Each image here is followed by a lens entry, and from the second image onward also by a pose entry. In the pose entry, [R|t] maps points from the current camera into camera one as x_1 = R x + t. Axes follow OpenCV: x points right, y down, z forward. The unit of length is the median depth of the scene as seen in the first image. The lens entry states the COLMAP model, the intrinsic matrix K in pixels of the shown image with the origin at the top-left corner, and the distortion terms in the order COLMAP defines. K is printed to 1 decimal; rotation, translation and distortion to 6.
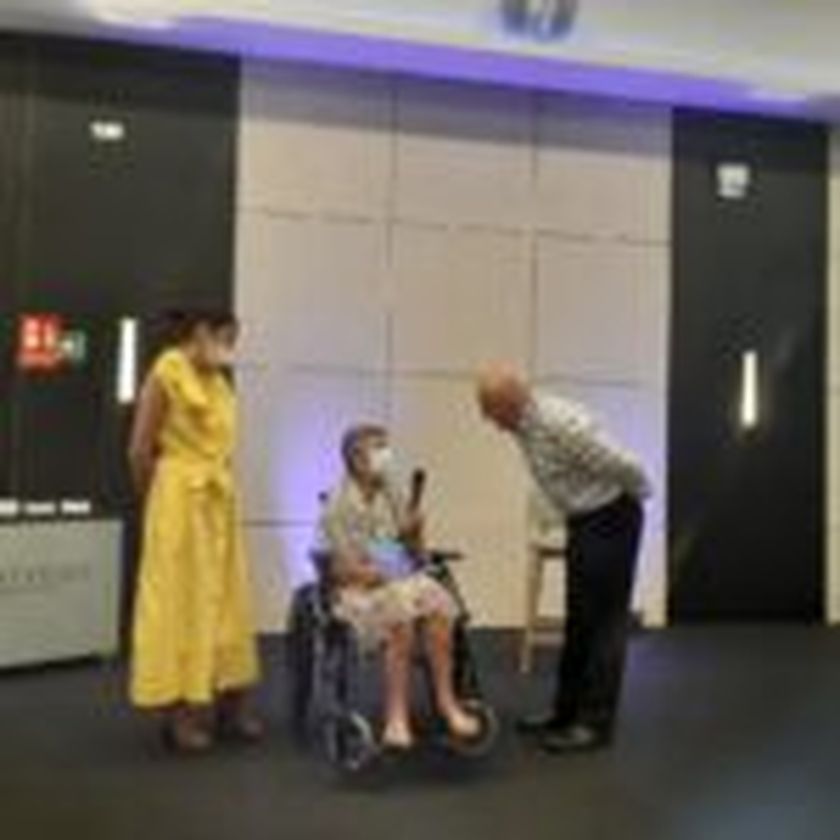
lens RADIAL K [[1043.6, 0, 420.0], [0, 1043.6, 420.0], [0, 0, 1]] dist [0.022860, -0.009535]
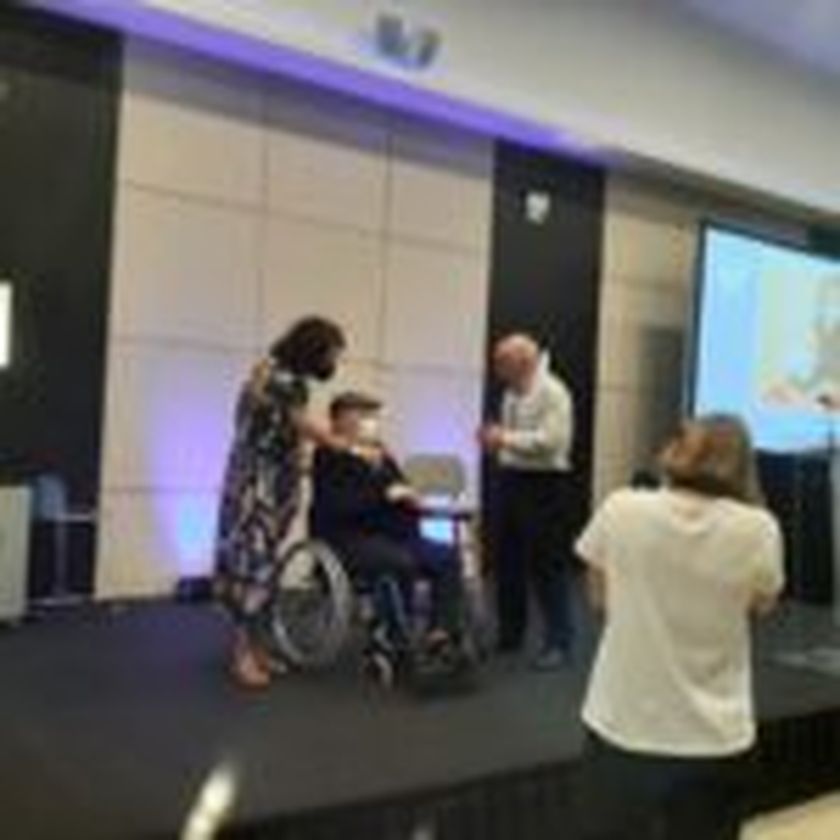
lens RADIAL K [[1043.6, 0, 420.0], [0, 1043.6, 420.0], [0, 0, 1]] dist [0.022860, -0.009535]
pose [[0.917186, 0.026960, 0.397547, -0.302280], [-0.041627, 0.998732, 0.028307, -0.012123], [-0.396280, -0.042511, 0.917145, -0.062697]]
